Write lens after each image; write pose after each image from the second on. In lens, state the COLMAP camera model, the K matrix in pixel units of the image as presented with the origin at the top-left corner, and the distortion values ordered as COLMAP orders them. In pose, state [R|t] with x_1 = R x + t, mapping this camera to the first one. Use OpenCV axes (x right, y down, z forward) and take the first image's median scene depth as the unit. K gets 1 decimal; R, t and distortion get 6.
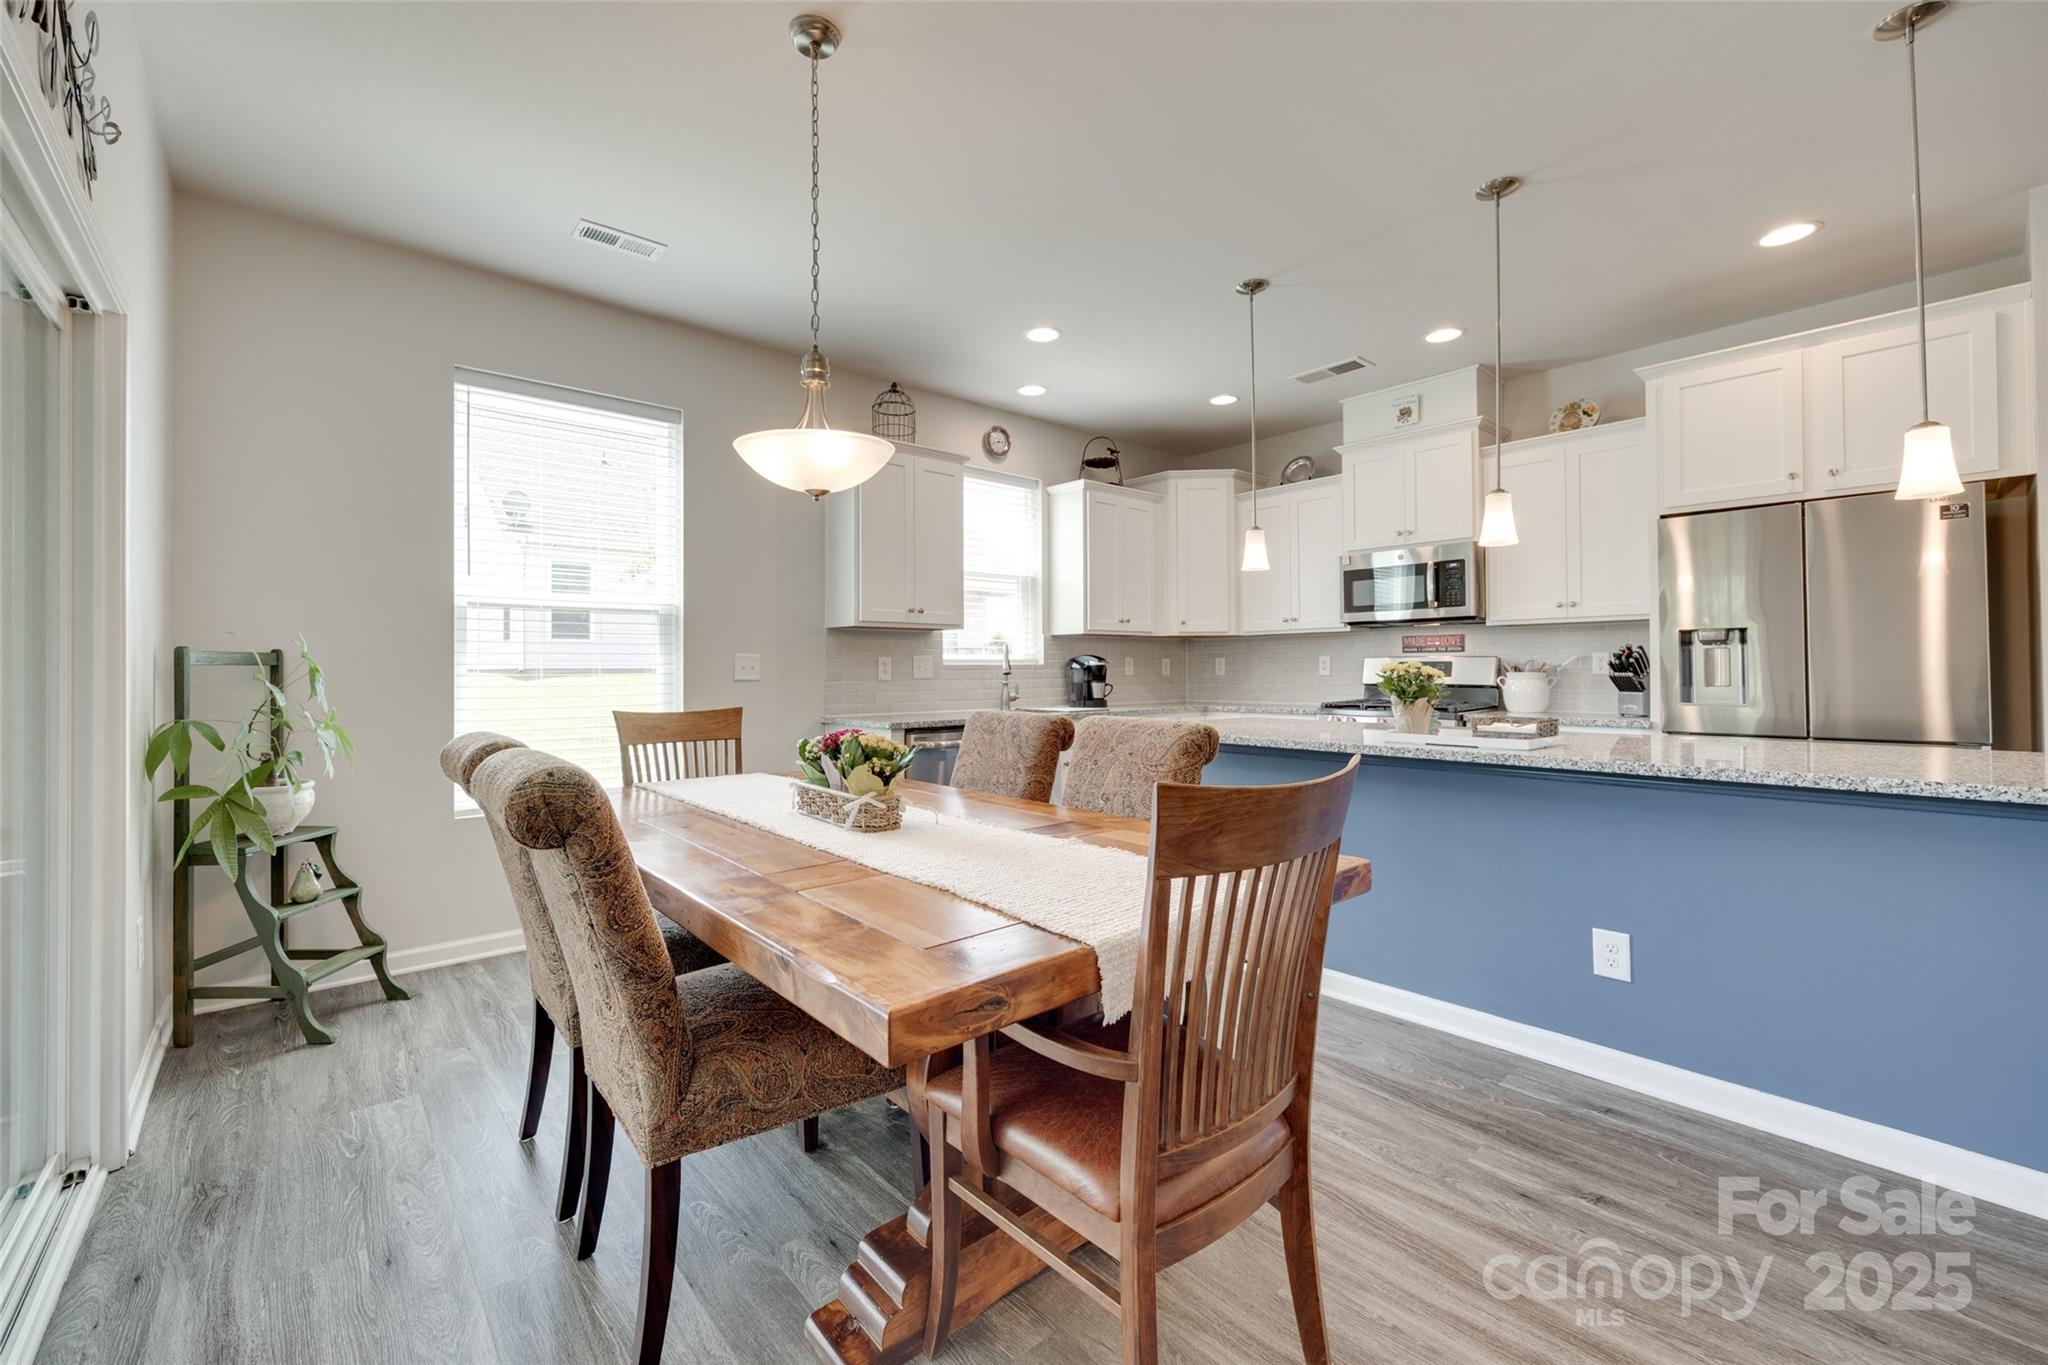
lens RADIAL K [[824.7, 0, 1024.6], [0, 824.7, 657.1], [0, 0, 1]] dist [-0.004076, 0.000044]
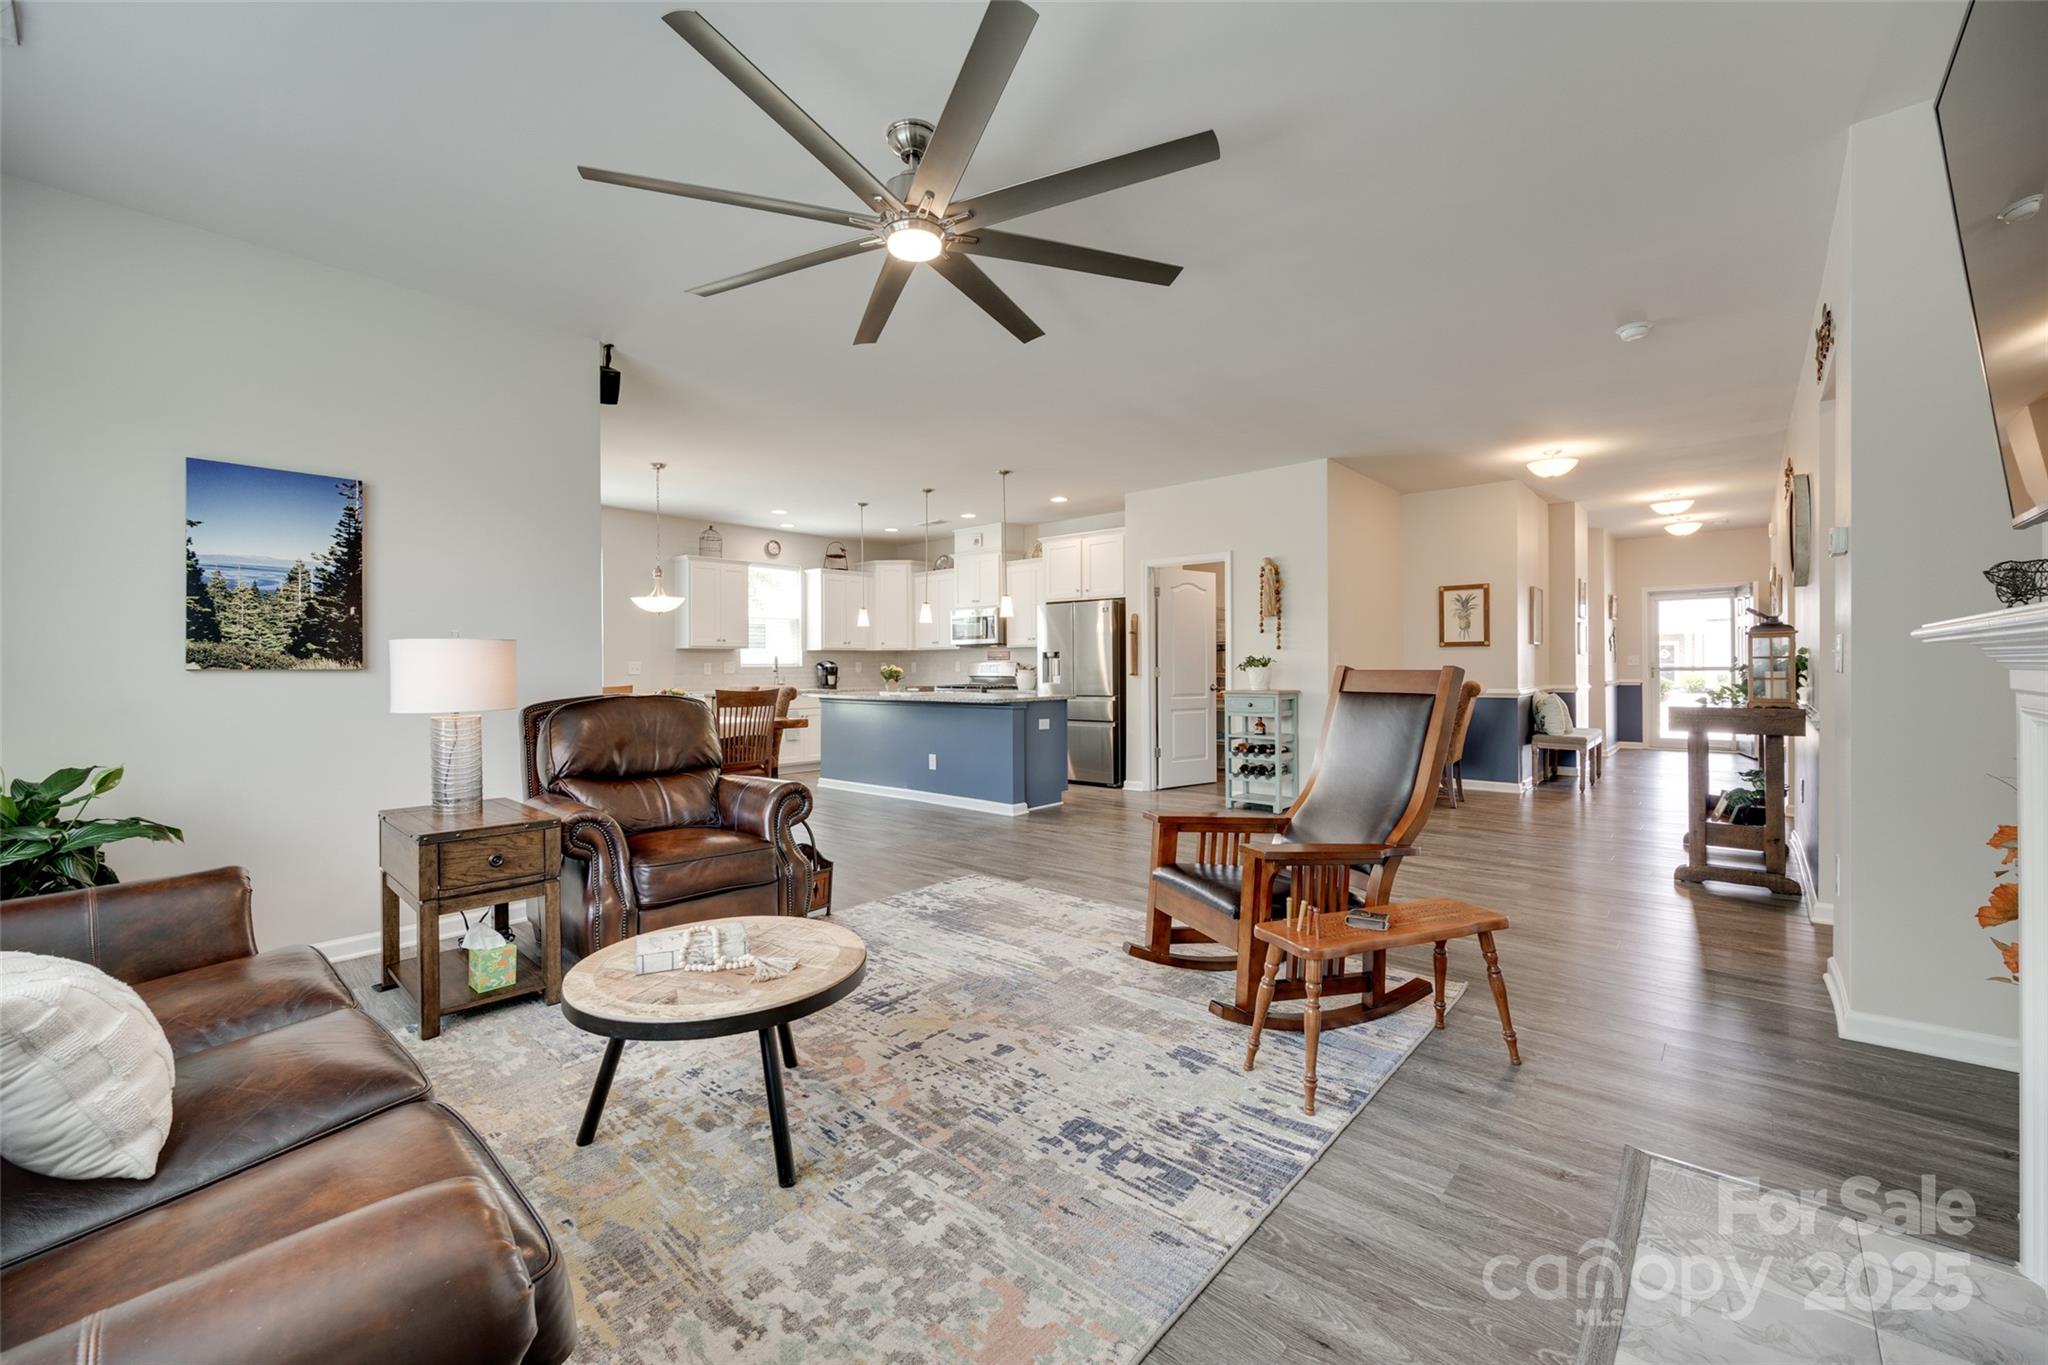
lens RADIAL K [[824.7, 0, 1003.8], [0, 824.7, 662.1], [0, 0, 1]] dist [-0.004076, 0.000044]
pose [[0.994683, -0.000335, 0.102981, 0.336089], [-0.000444, 0.999971, 0.007540, -0.017658], [-0.102981, -0.007546, 0.994655, -1.052122]]
